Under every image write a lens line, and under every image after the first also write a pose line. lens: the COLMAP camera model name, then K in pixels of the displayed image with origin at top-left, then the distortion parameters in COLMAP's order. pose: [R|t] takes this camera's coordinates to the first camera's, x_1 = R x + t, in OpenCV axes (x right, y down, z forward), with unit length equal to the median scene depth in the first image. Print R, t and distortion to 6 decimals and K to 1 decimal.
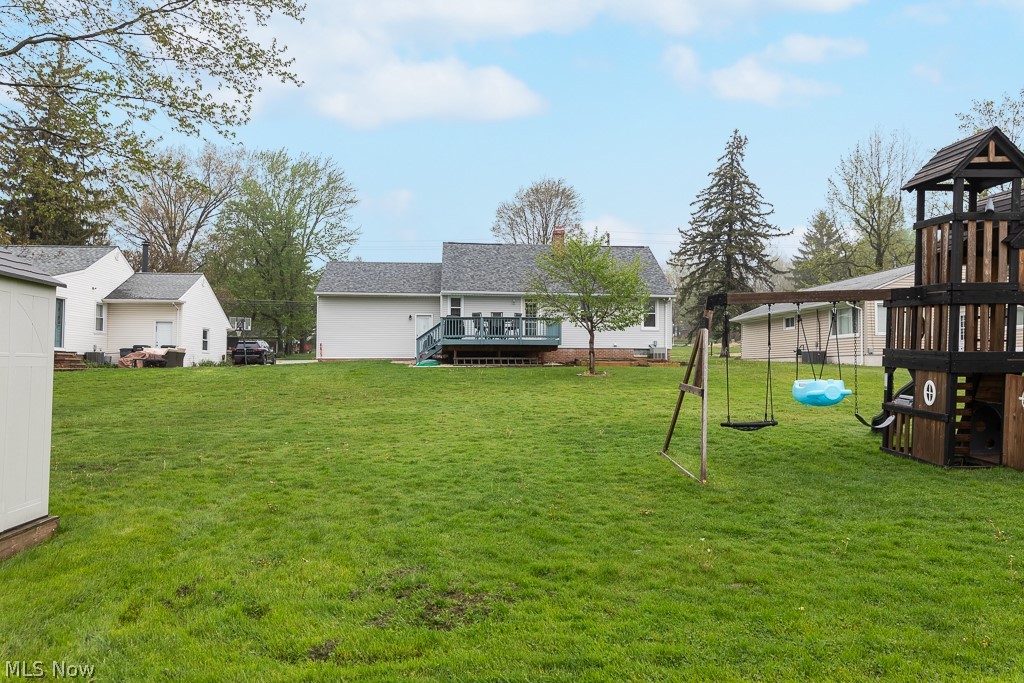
lens RADIAL K [[739.8, 0, 514.5], [0, 739.8, 361.8], [0, 0, 1]] dist [-0.002242, -0.003721]
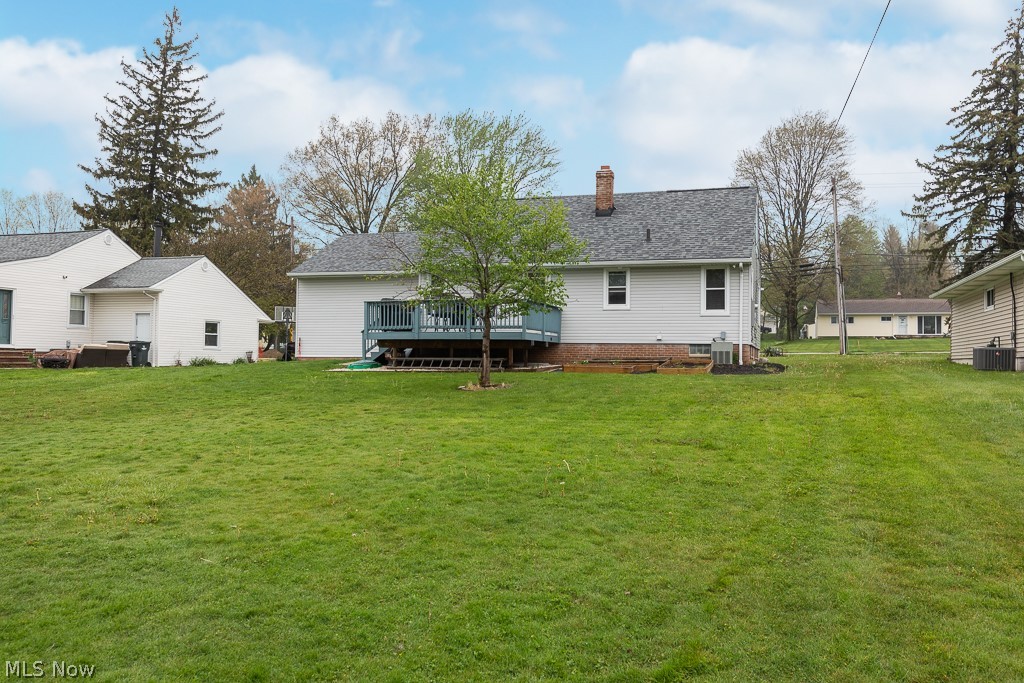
lens RADIAL K [[868.1, 0, 512.0], [0, 868.1, 341.5], [0, 0, 1]] dist [-0.005650, -0.000959]
pose [[0.917811, -0.002502, -0.397010, 0.318758], [-0.004433, 0.999853, -0.016549, -0.006864], [0.396993, 0.016948, 0.917665, 0.243100]]
